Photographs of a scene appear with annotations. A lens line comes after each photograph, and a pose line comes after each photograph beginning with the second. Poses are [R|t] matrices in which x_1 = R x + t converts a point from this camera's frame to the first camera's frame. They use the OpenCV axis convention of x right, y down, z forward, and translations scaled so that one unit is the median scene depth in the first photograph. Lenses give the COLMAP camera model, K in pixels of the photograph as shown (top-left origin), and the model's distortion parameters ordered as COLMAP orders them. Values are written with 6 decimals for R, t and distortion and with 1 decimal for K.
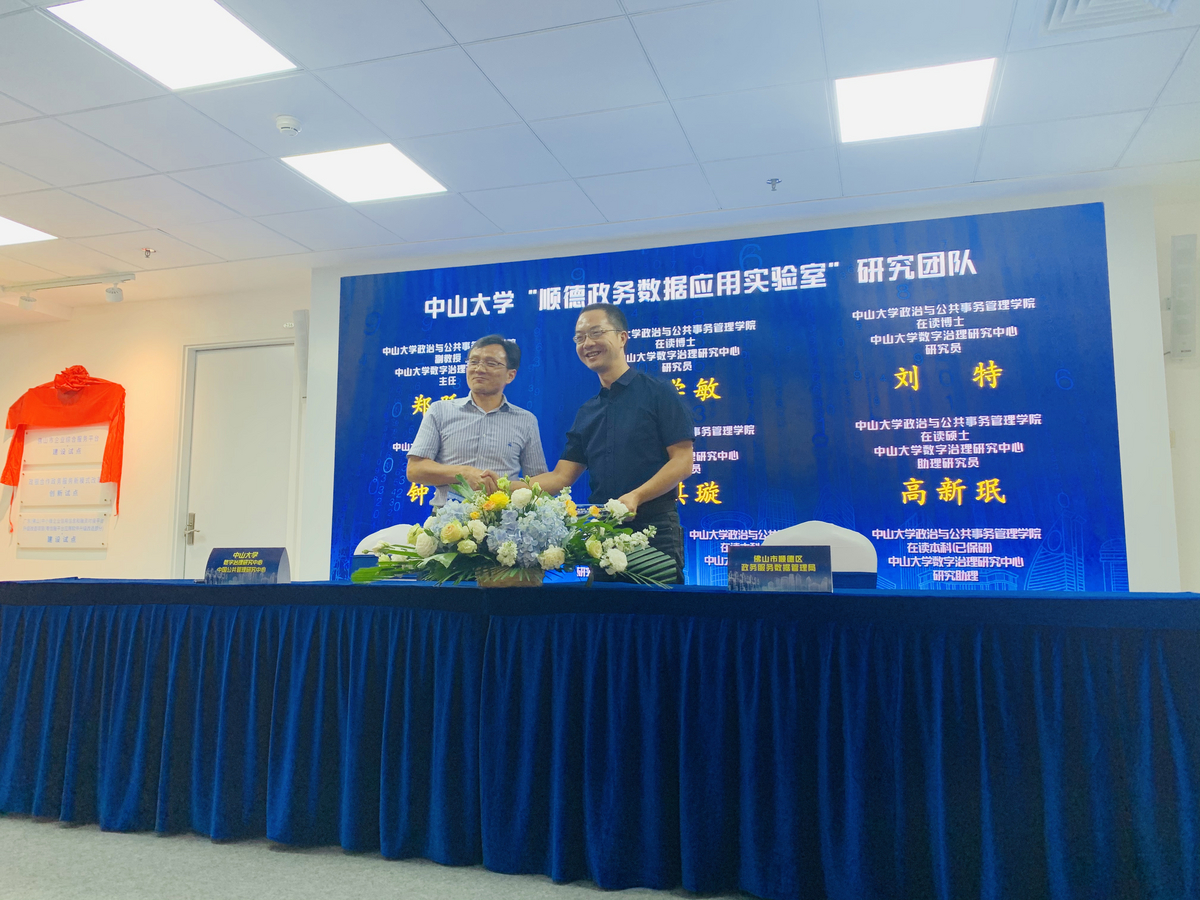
lens RADIAL K [[916.4, 0, 600.0], [0, 916.4, 450.0], [0, 0, 1]] dist [0.011023, -0.007244]
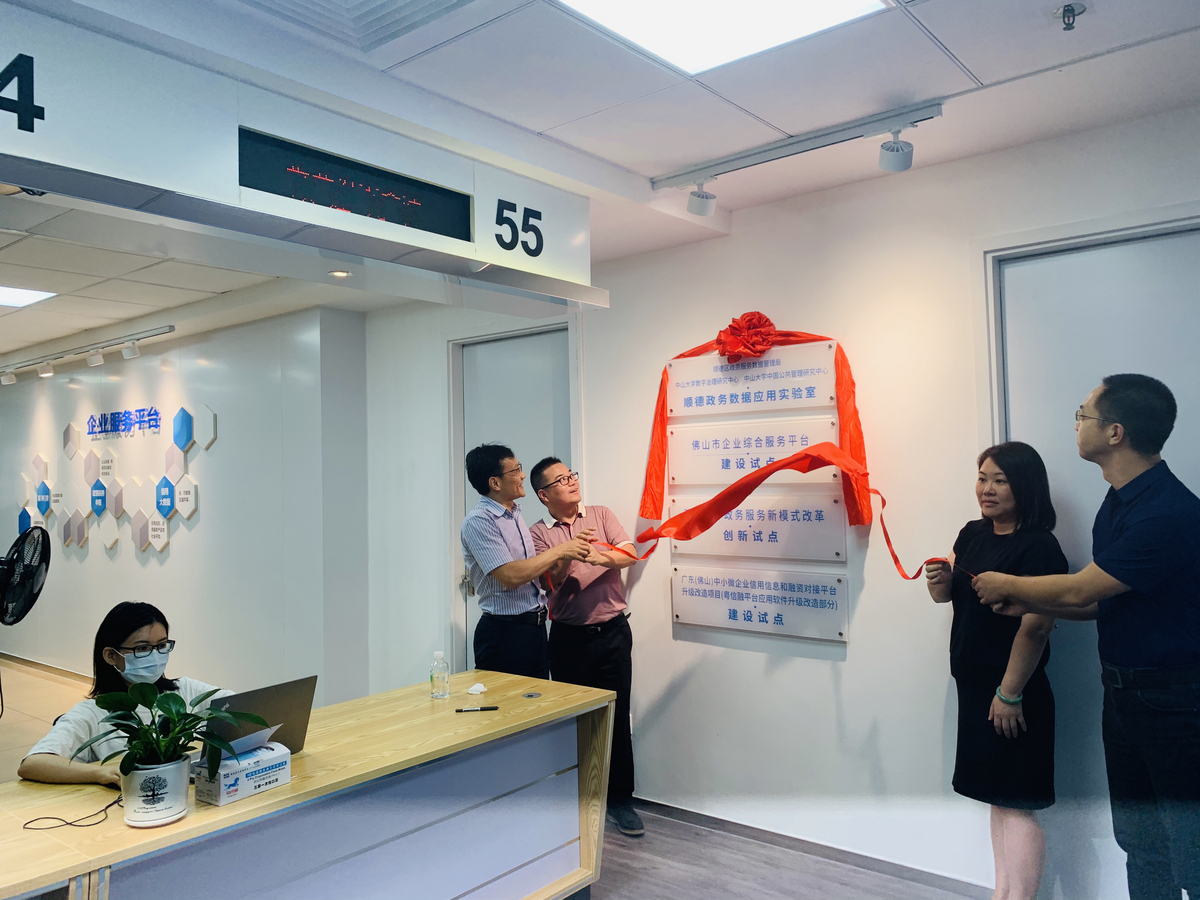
lens RADIAL K [[916.4, 0, 600.0], [0, 916.4, 450.0], [0, 0, 1]] dist [0.011023, -0.007244]
pose [[0.918154, -0.028739, -0.395181, -0.446998], [0.061601, 0.995593, 0.070717, -0.054144], [0.391407, -0.089273, 0.915877, 0.446173]]
